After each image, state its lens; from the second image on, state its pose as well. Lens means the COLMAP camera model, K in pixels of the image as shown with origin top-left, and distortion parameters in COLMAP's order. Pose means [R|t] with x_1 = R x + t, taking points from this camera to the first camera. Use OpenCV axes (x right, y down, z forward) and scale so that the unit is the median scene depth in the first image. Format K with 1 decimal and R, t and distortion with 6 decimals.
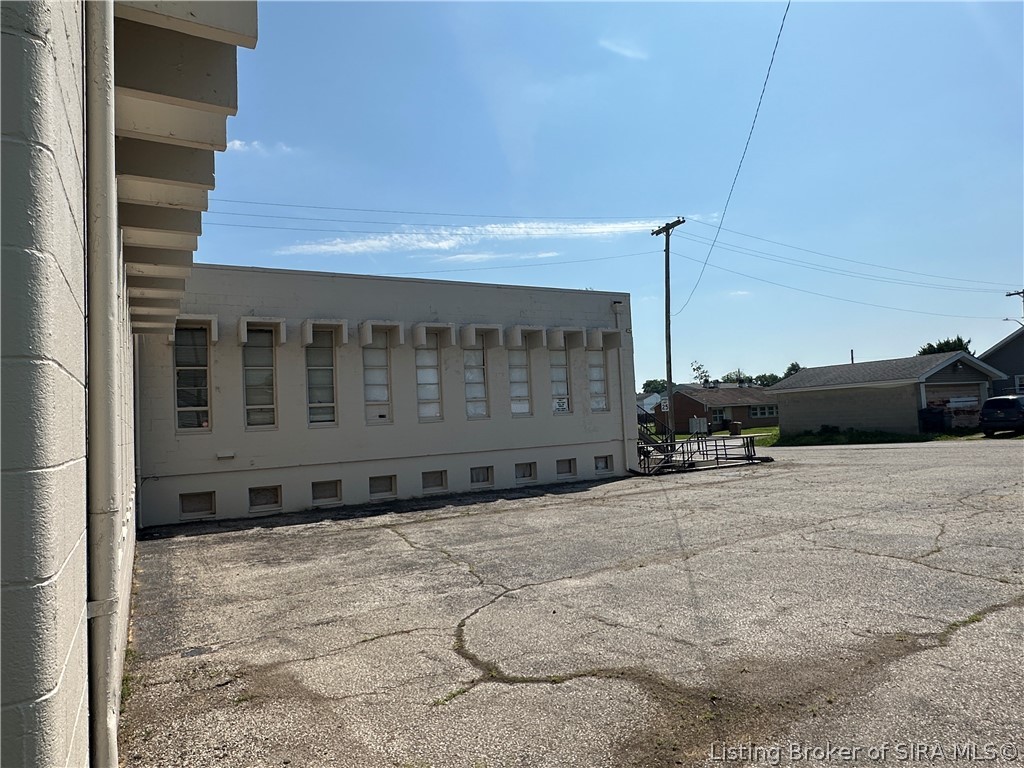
lens RADIAL K [[618.8, 0, 512.0], [0, 618.8, 384.0], [0, 0, 1]] dist [-0.007187, -0.001486]
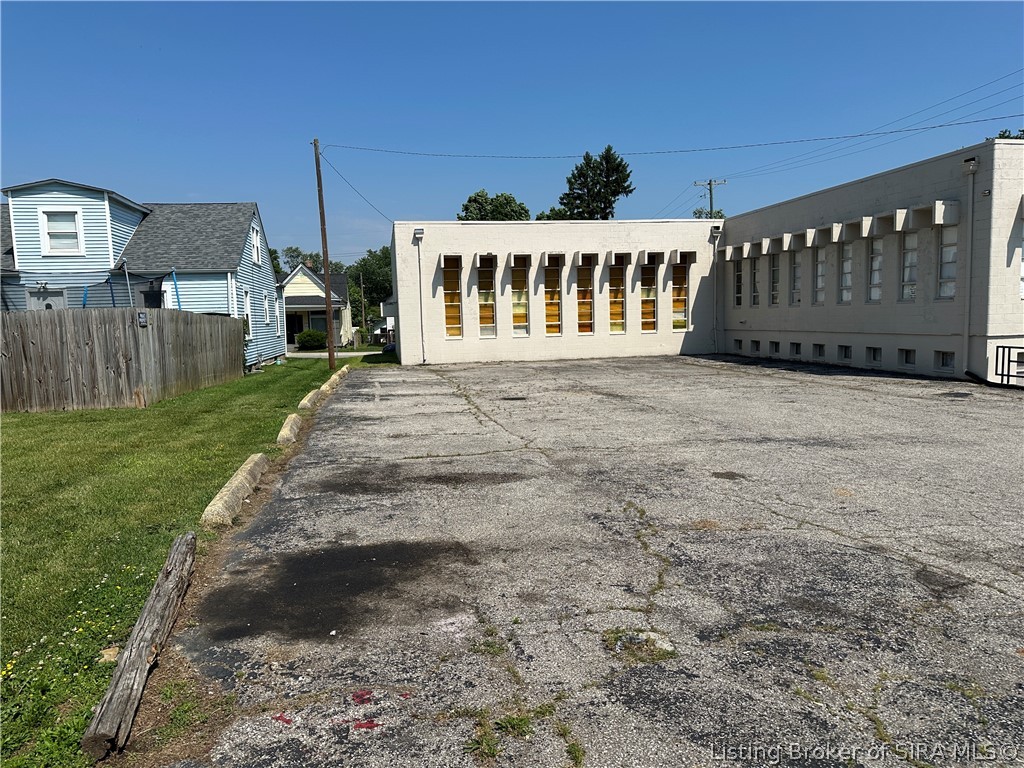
lens RADIAL K [[708.4, 0, 510.9], [0, 708.4, 387.1], [0, 0, 1]] dist [0.091035, -0.124065]
pose [[-0.345439, 0.158004, -0.925044, 1.414356], [0.109141, 0.985799, 0.127625, -0.031603], [0.932073, -0.056873, -0.357778, 0.860985]]
